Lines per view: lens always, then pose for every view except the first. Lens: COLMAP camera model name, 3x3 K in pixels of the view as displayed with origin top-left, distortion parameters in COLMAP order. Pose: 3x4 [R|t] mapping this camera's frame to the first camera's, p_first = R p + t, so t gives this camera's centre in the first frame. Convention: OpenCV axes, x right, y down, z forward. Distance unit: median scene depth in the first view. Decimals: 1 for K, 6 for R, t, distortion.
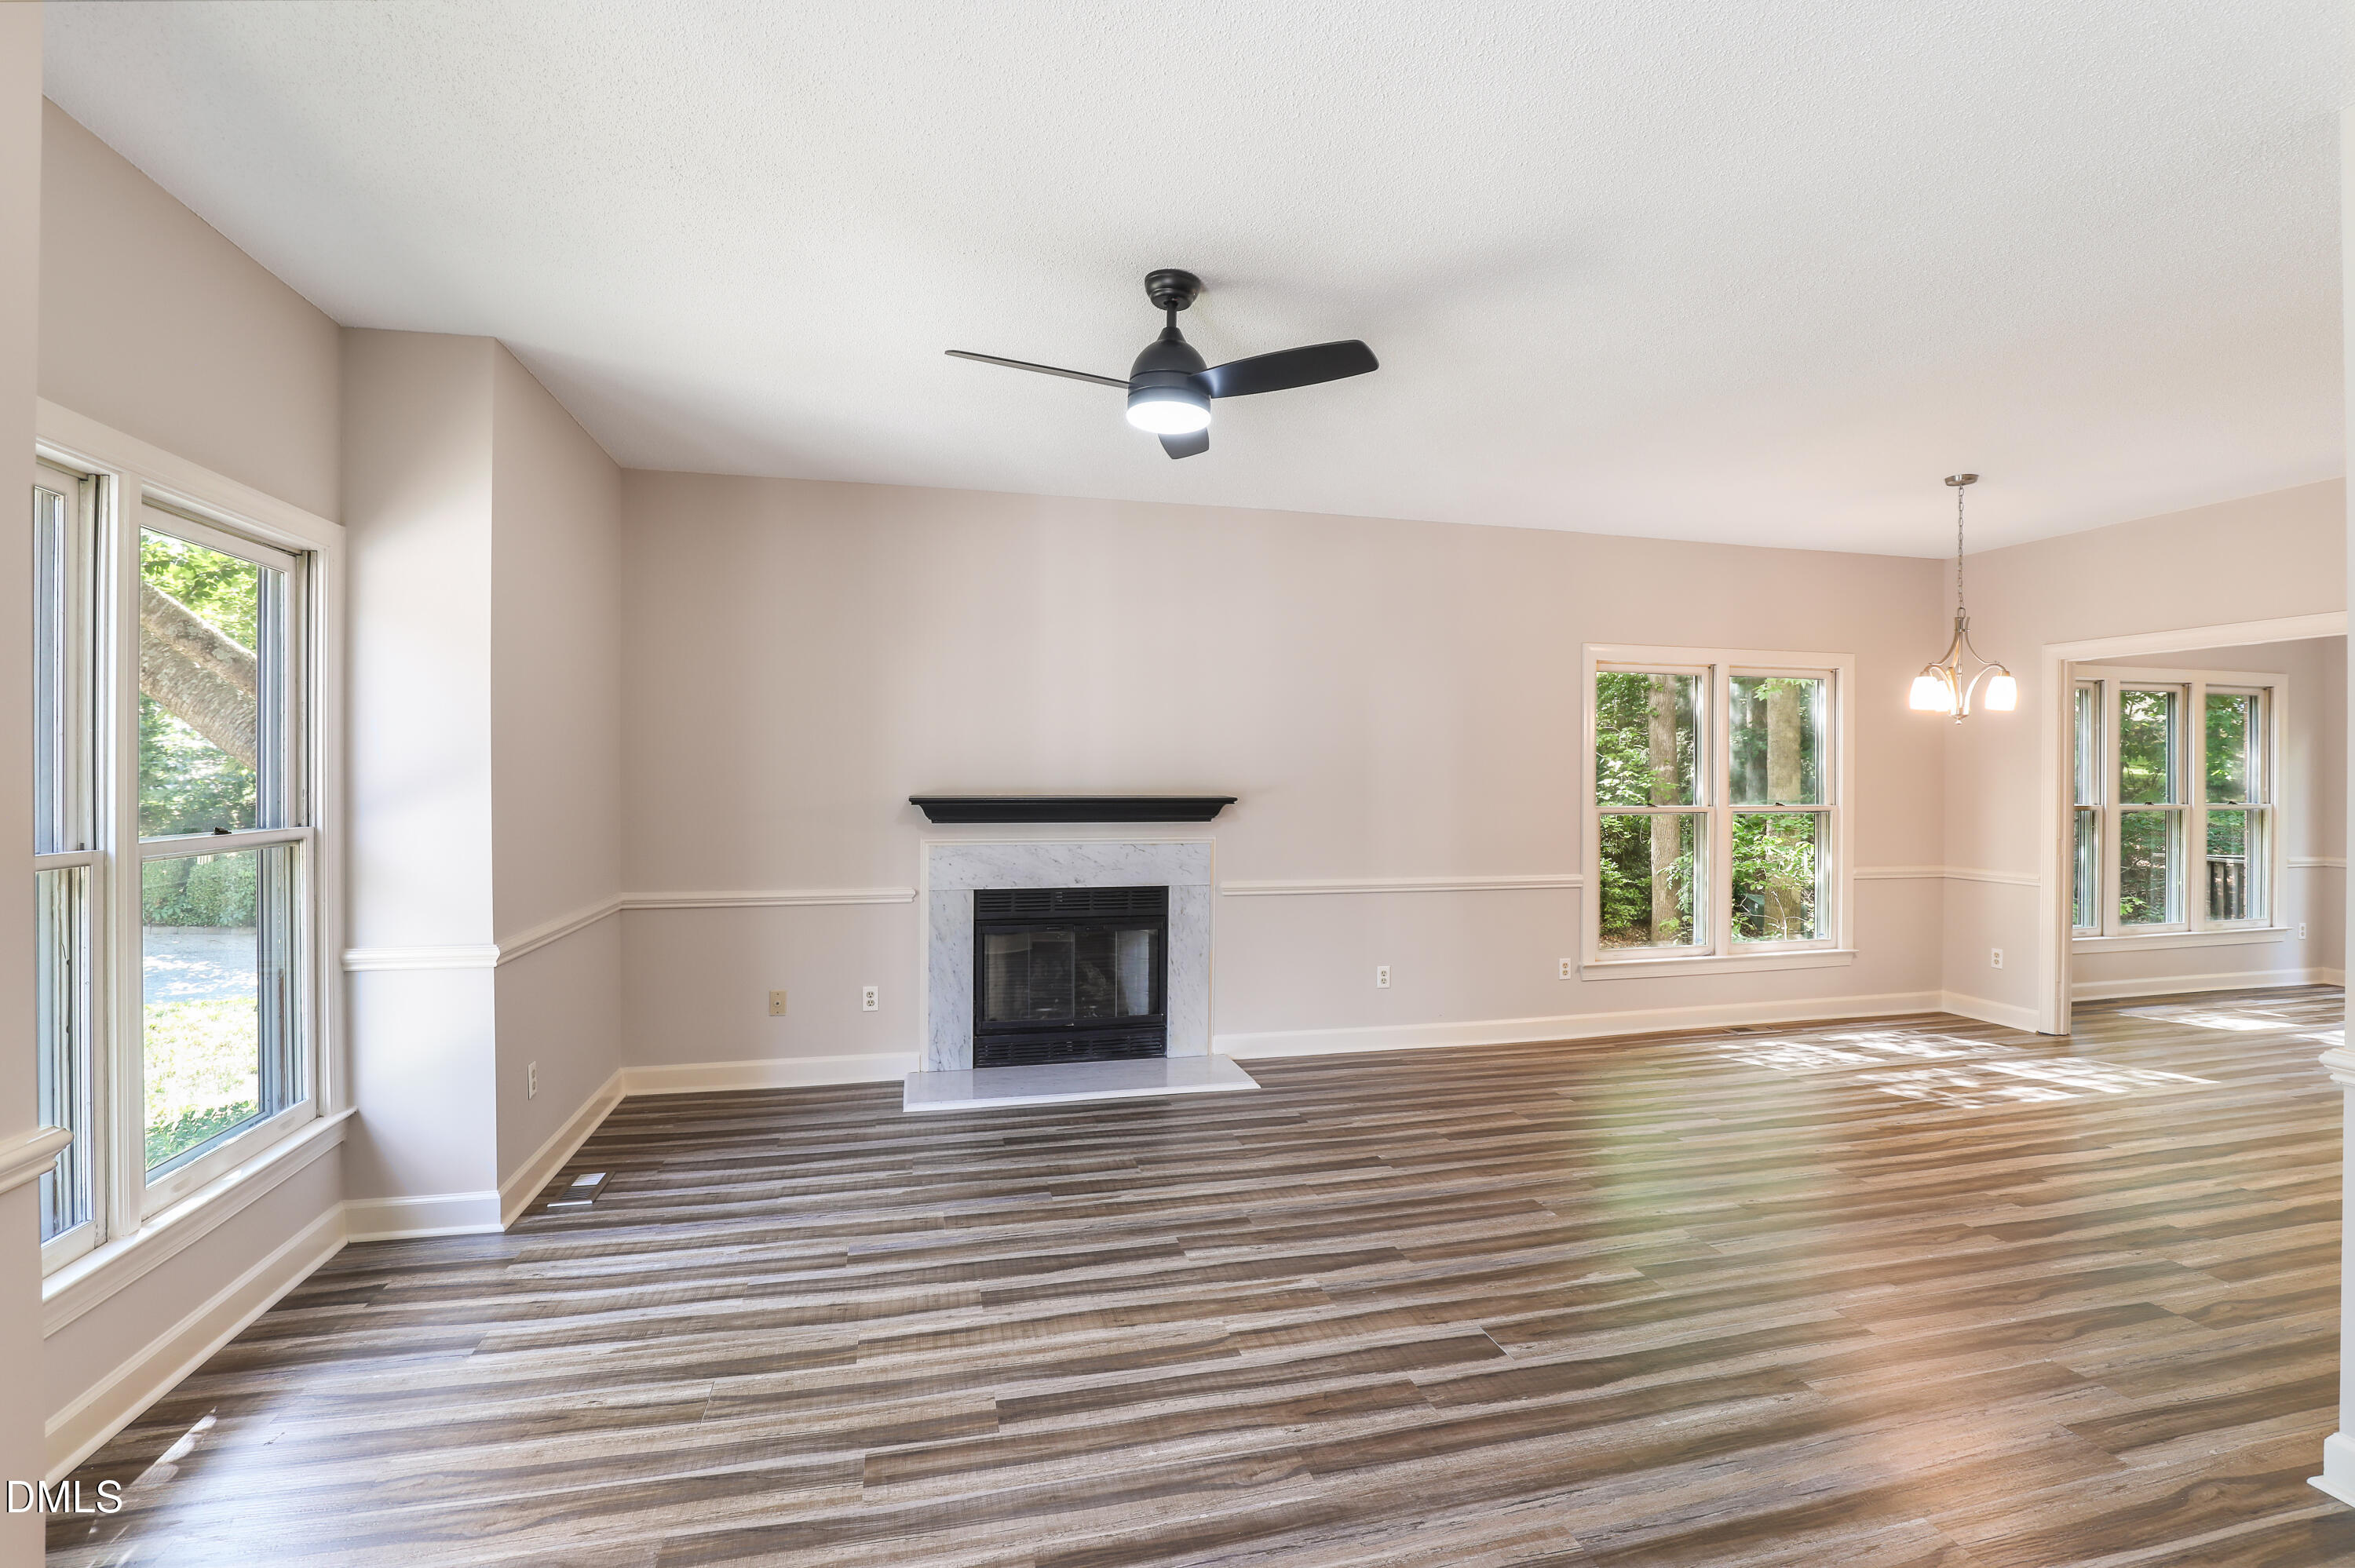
lens RADIAL K [[1112.9, 0, 1213.8], [0, 1112.9, 778.2], [0, 0, 1]] dist [-0.022008, 0.001509]
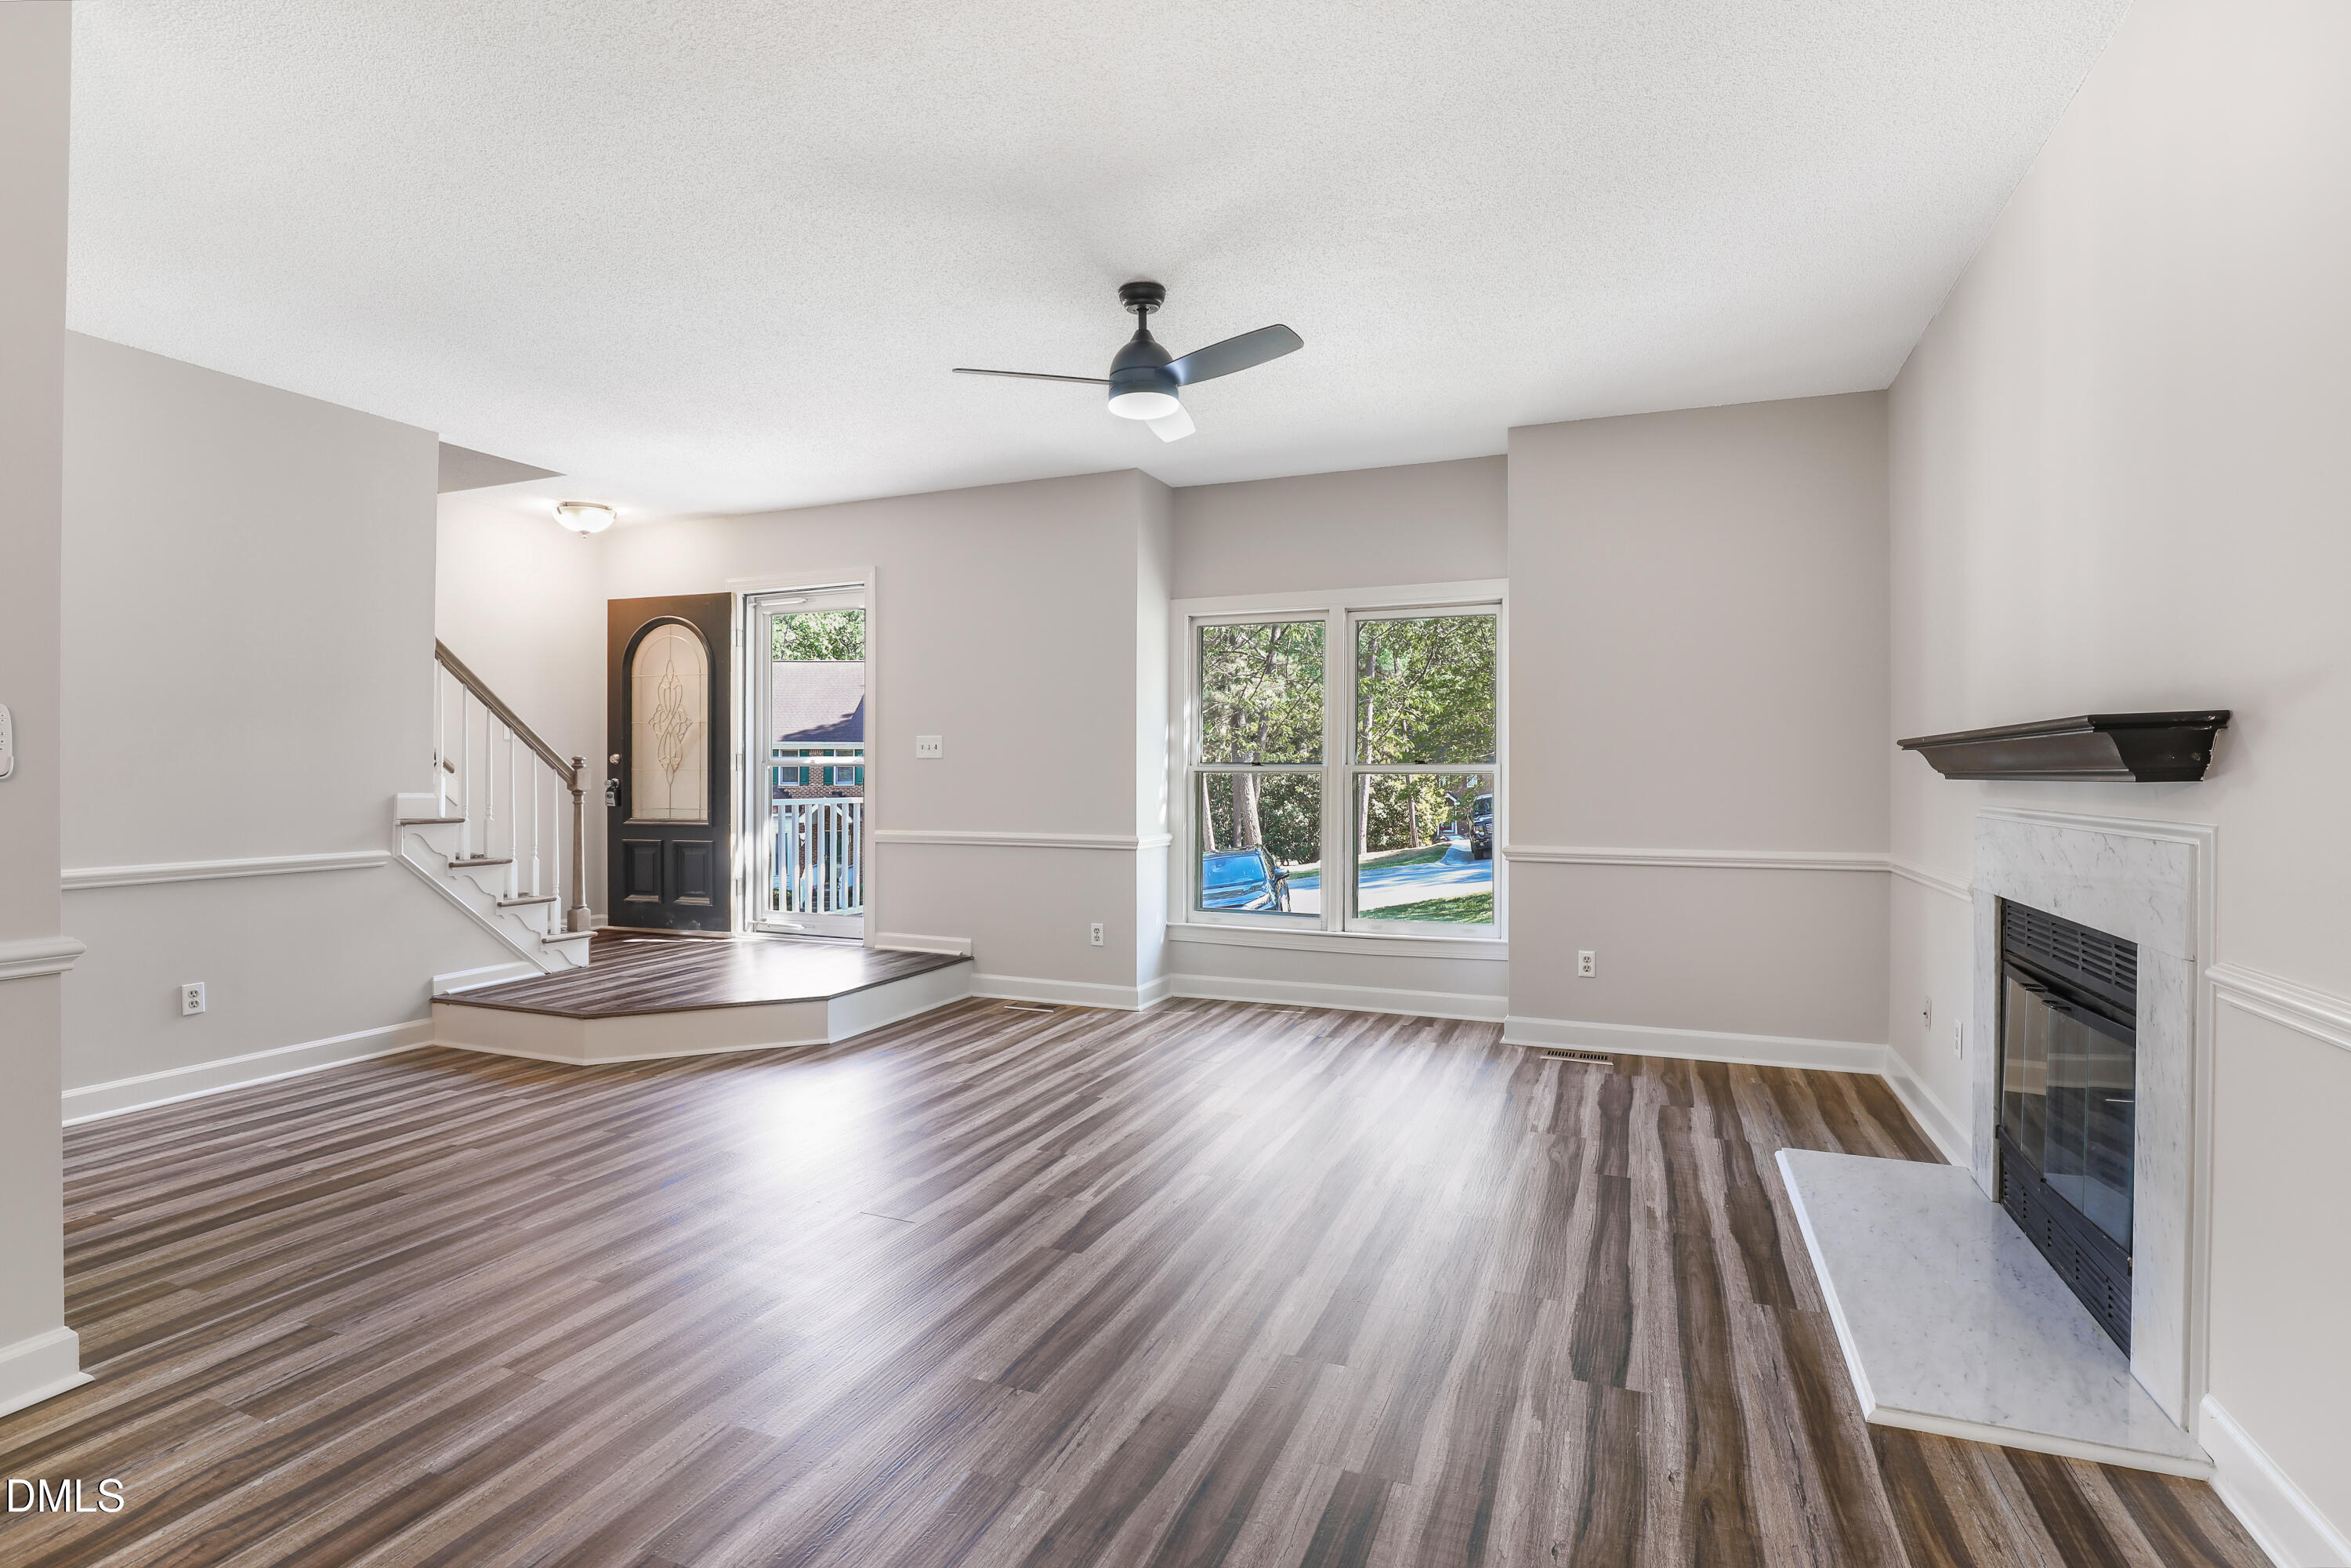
lens RADIAL K [[1111.1, 0, 1167.2], [0, 1111.1, 772.7], [0, 0, 1]] dist [-0.022008, 0.001509]
pose [[-0.618752, -0.006358, -0.785560, 0.547943], [-0.006837, 0.999973, -0.002708, 0.043874], [0.785556, 0.003696, -0.618779, 1.098555]]
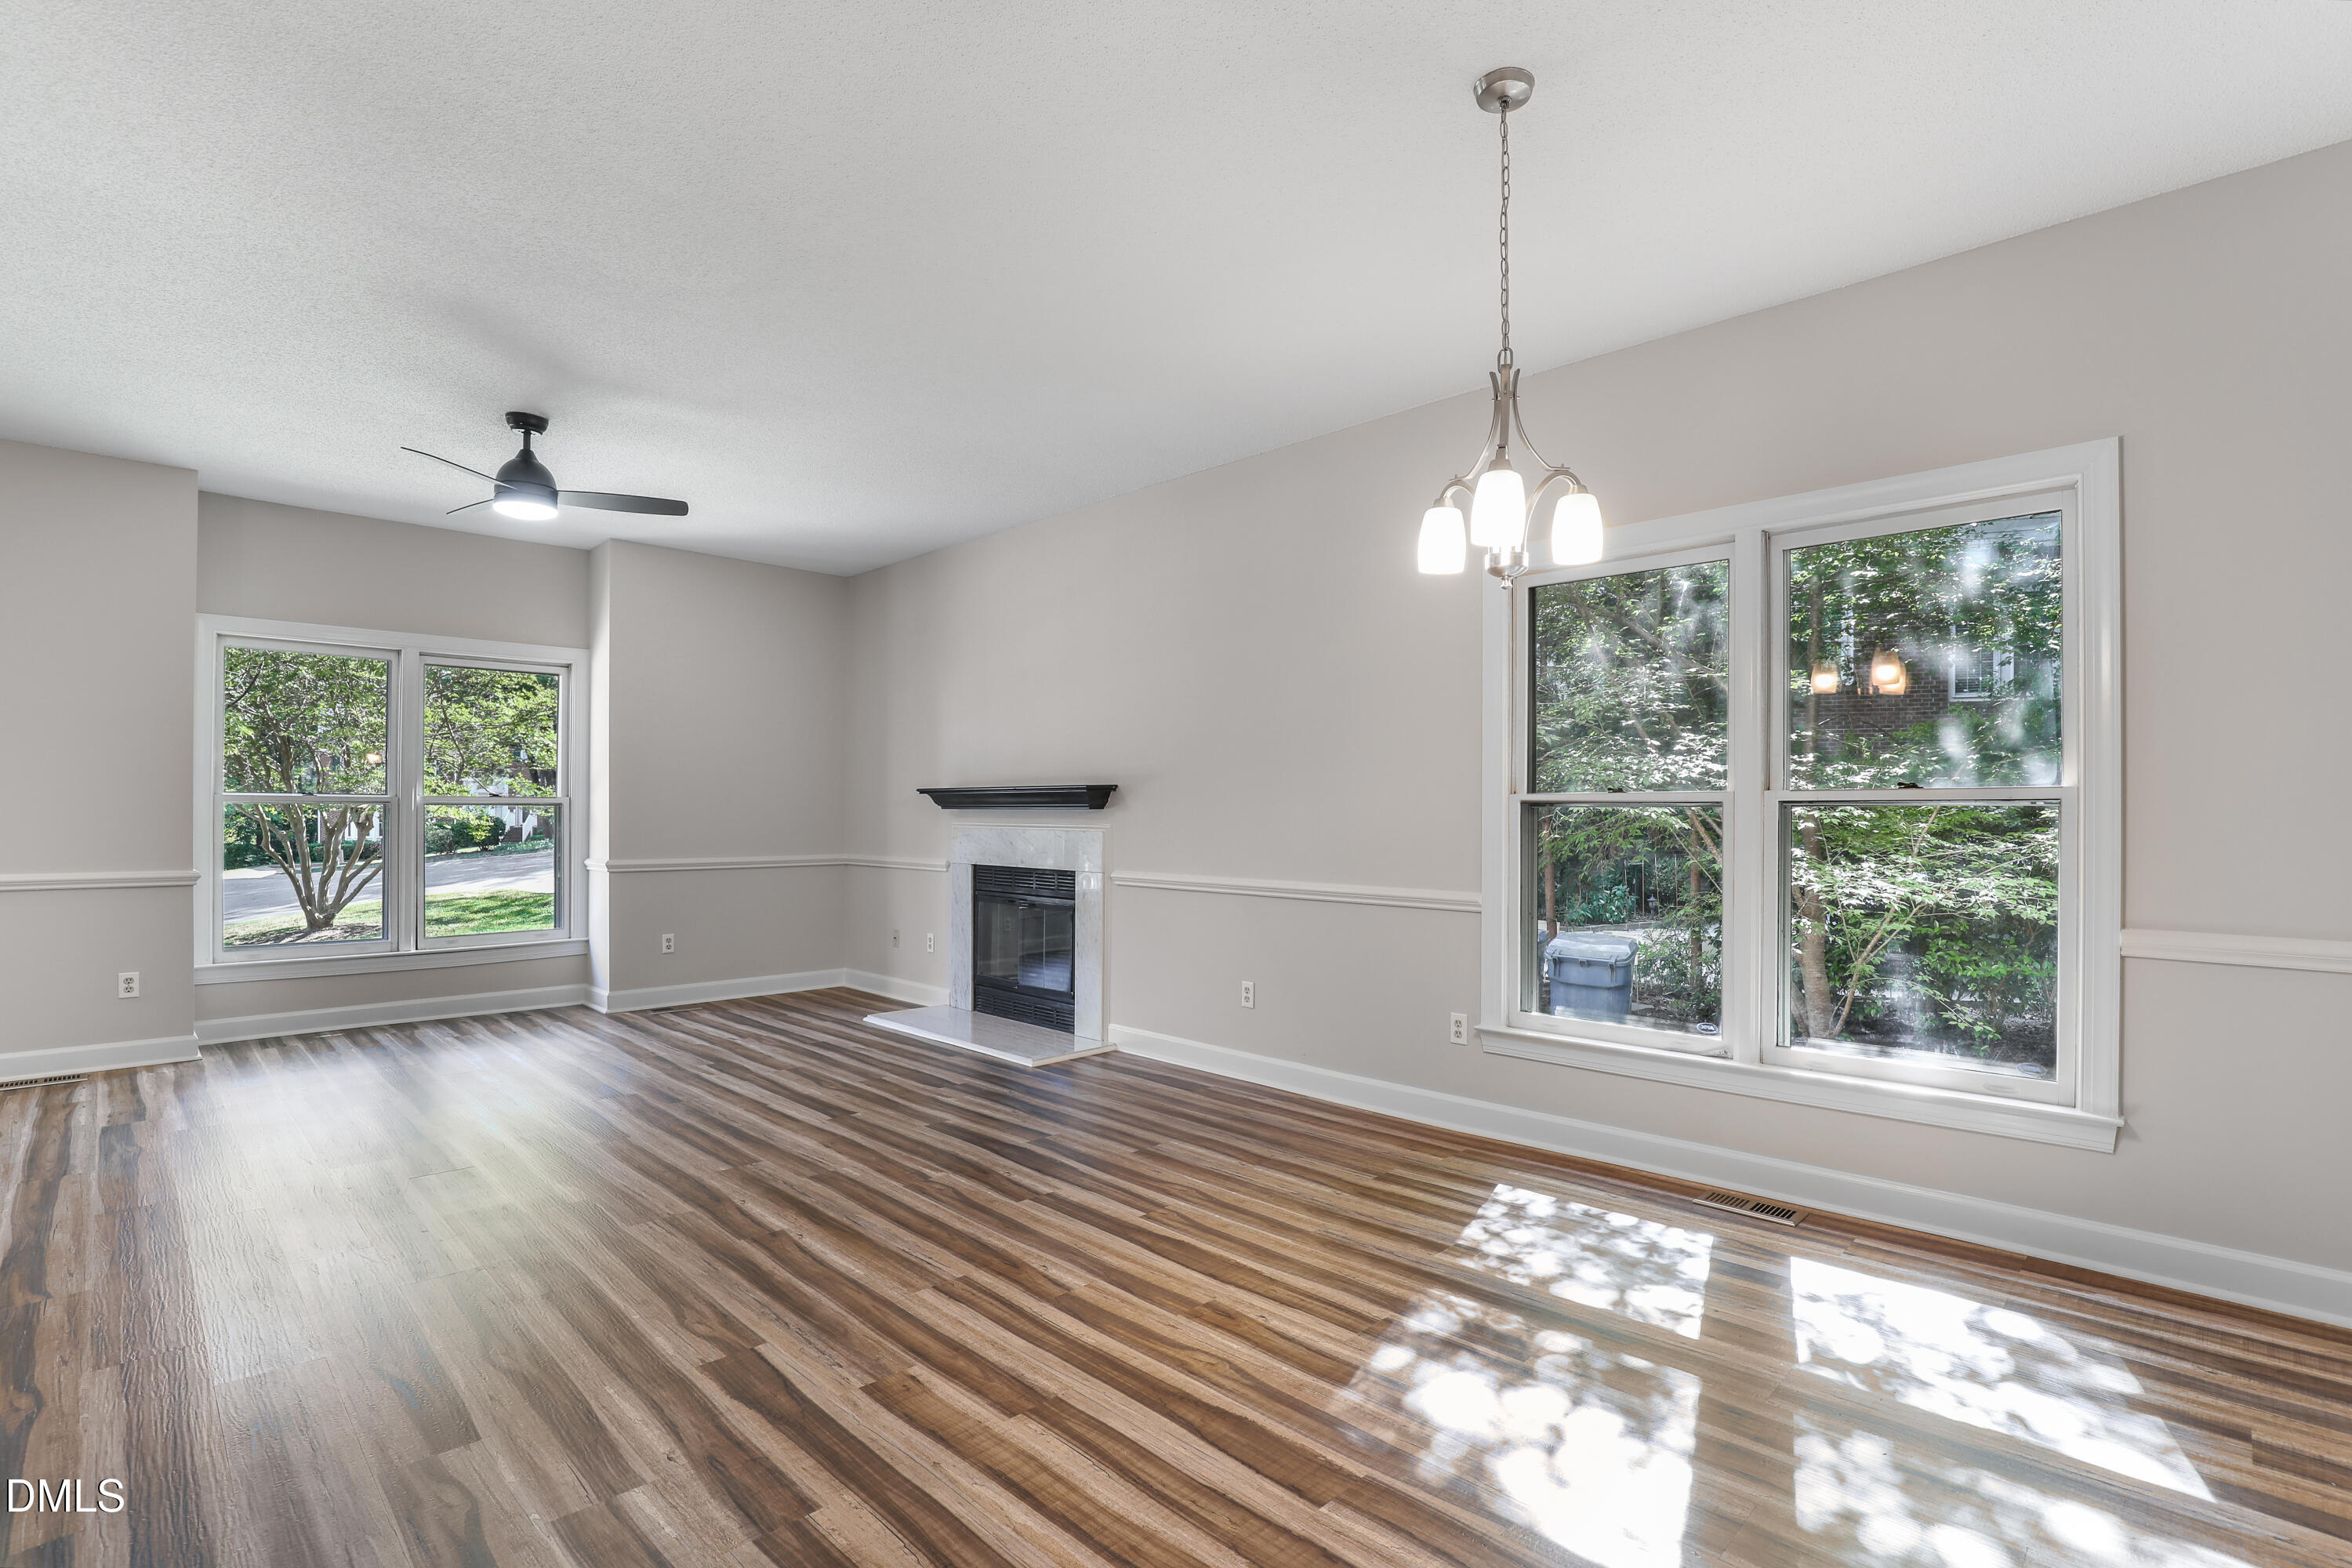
lens RADIAL K [[1111.6, 0, 1186.6], [0, 1111.6, 802.4], [0, 0, 1]] dist [-0.022008, 0.001509]
pose [[0.493489, -0.012209, -0.869666, 1.049000], [-0.004102, 0.999858, -0.016365, 0.055844], [0.869742, 0.011643, 0.493368, 0.651889]]
